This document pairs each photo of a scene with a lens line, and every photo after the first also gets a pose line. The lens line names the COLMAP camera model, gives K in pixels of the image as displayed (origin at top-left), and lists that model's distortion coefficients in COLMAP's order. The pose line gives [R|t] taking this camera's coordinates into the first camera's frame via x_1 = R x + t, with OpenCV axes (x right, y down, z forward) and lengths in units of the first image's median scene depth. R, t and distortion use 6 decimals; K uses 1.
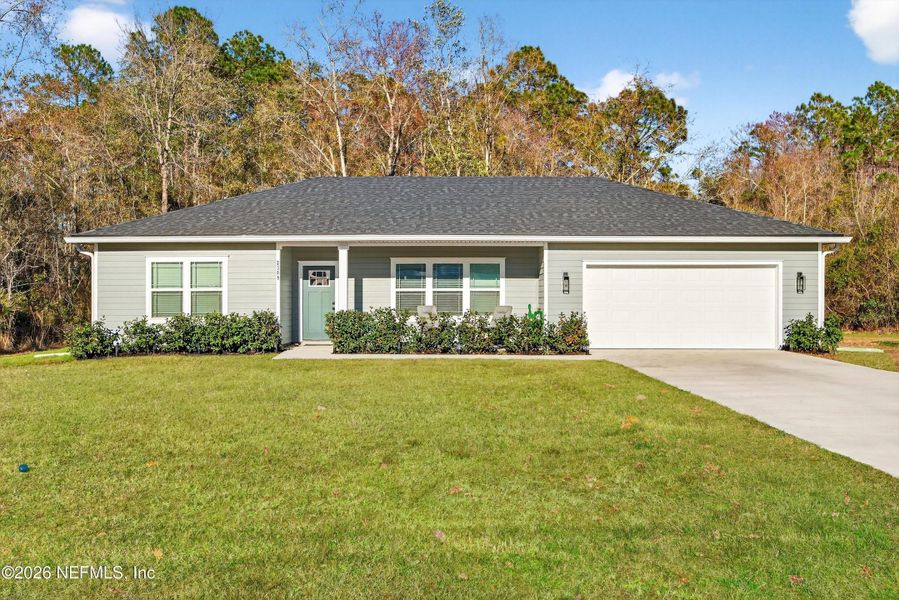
lens RADIAL K [[843.6, 0, 449.5], [0, 843.6, 300.0], [0, 0, 1]] dist [-0.014161, 0.001603]
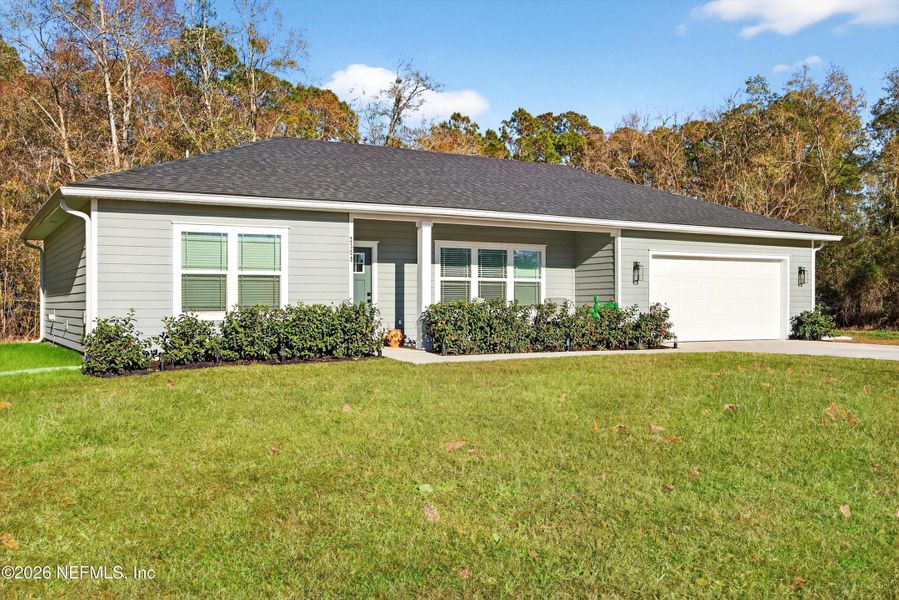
lens RADIAL K [[843.6, 0, 449.5], [0, 843.6, 300.0], [0, 0, 1]] dist [-0.014161, 0.001603]
pose [[0.856550, 0.001710, 0.516062, -0.519035], [0.003378, 0.999955, -0.008920, 0.017272], [-0.516054, 0.009384, 0.856505, 0.304522]]
